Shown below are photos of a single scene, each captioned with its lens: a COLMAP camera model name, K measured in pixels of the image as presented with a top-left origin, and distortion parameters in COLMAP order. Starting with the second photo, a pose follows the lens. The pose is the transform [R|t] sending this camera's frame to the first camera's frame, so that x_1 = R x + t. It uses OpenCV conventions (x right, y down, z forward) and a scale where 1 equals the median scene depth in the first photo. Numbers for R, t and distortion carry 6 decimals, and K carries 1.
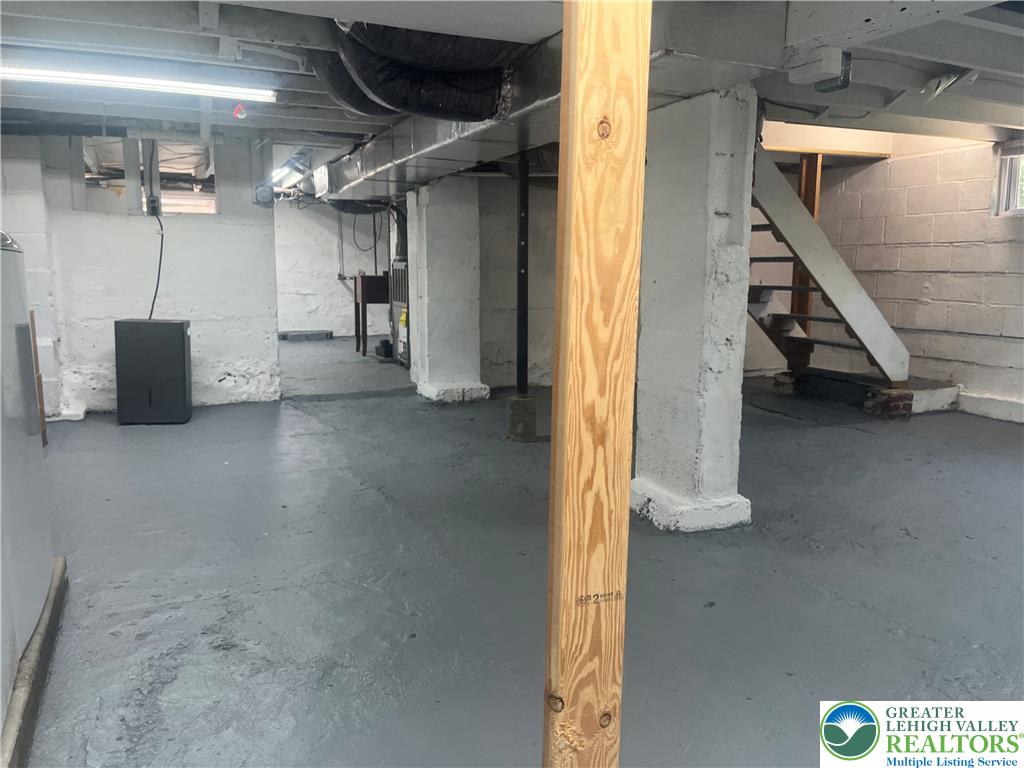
lens RADIAL K [[783.2, 0, 517.2], [0, 783.2, 384.3], [0, 0, 1]] dist [0.026612, -0.006289]
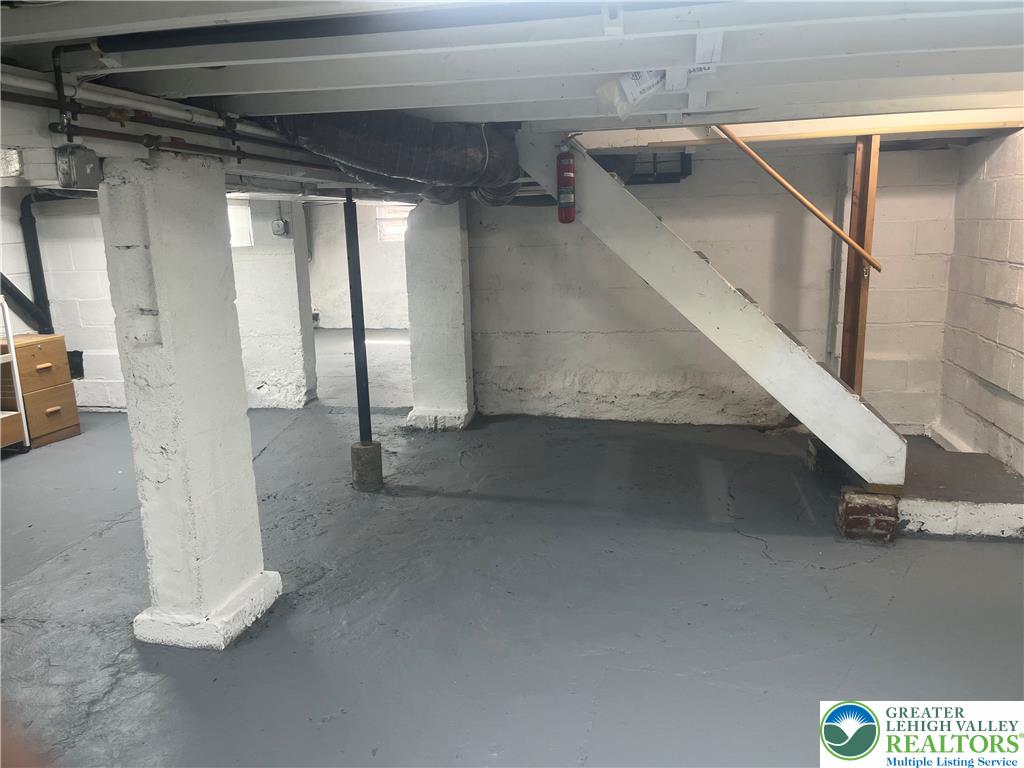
lens RADIAL K [[783.2, 0, 517.2], [0, 783.2, 384.3], [0, 0, 1]] dist [0.026612, -0.006289]
pose [[0.810340, 0.091244, -0.578812, 0.609672], [-0.057130, 0.995398, 0.076933, -0.121837], [0.583168, -0.029274, 0.811824, 0.274123]]
